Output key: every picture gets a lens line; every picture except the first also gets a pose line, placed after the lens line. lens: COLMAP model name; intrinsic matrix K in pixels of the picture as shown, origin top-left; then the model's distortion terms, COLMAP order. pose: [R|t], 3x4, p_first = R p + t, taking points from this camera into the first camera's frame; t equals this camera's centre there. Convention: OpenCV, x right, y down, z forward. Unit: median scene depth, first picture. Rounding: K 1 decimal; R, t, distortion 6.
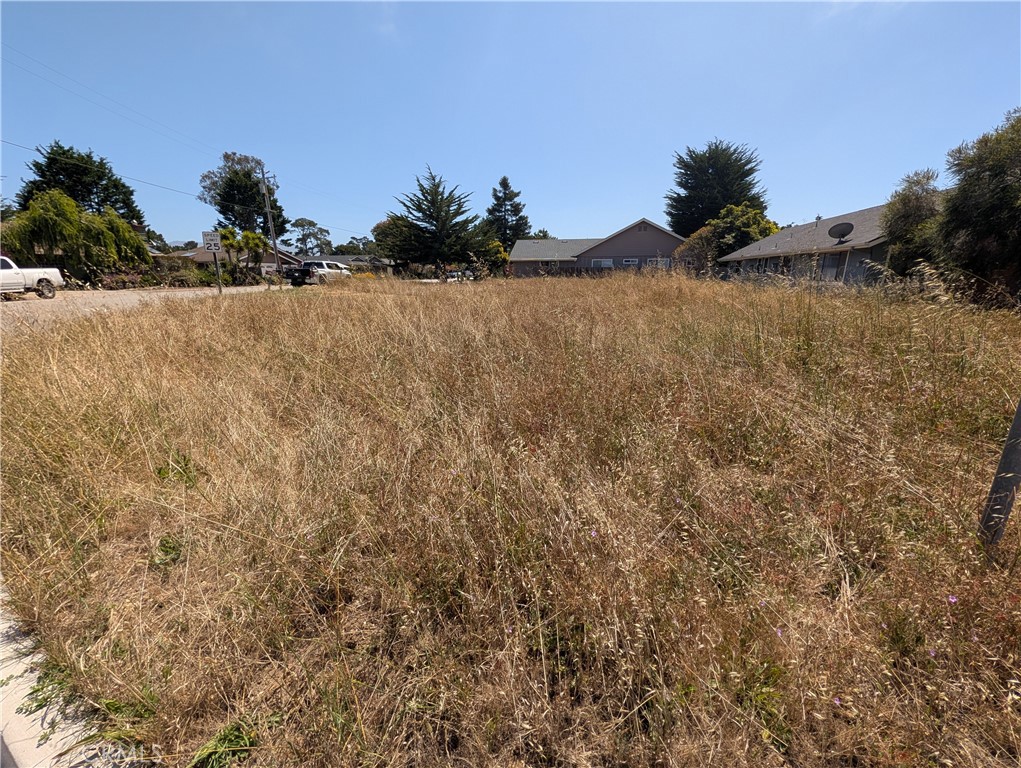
lens RADIAL K [[393.4, 0, 512.9], [0, 393.4, 381.7], [0, 0, 1]] dist [0.000780, 0.000167]
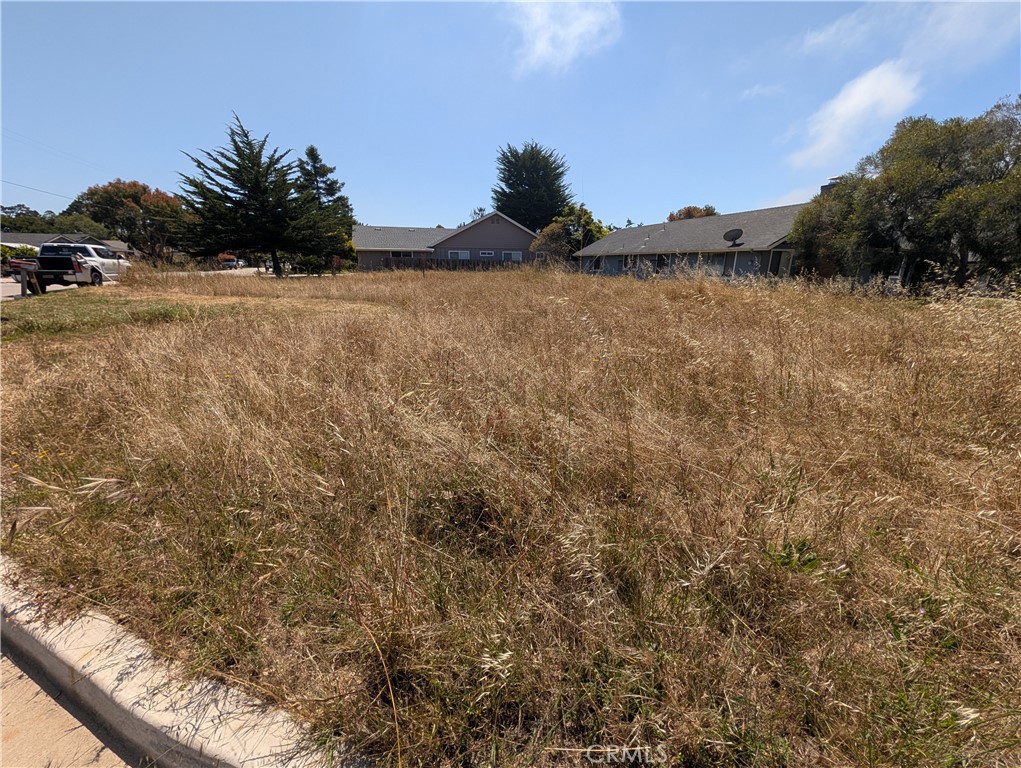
lens RADIAL K [[393.4, 0, 510.4], [0, 393.4, 384.4], [0, 0, 1]] dist [0.000780, 0.000167]
pose [[0.859864, -0.143396, 0.489971, -0.189094], [0.128400, 0.989636, 0.064296, -0.035371], [-0.494113, 0.007627, 0.869364, 0.109458]]
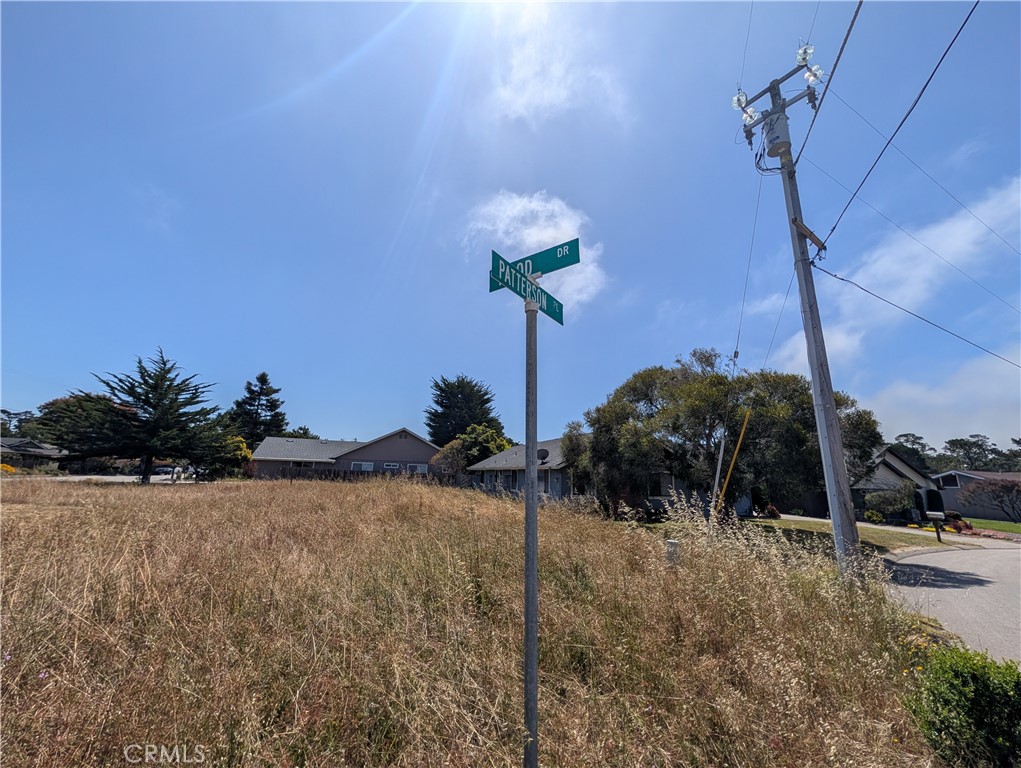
lens RADIAL K [[393.4, 0, 511.4], [0, 393.4, 385.7], [0, 0, 1]] dist [0.000780, 0.000167]
pose [[0.850765, 0.145300, 0.505061, 0.016772], [0.108393, 0.891846, -0.439160, -0.007635], [-0.514247, 0.428367, 0.743002, -0.013941]]
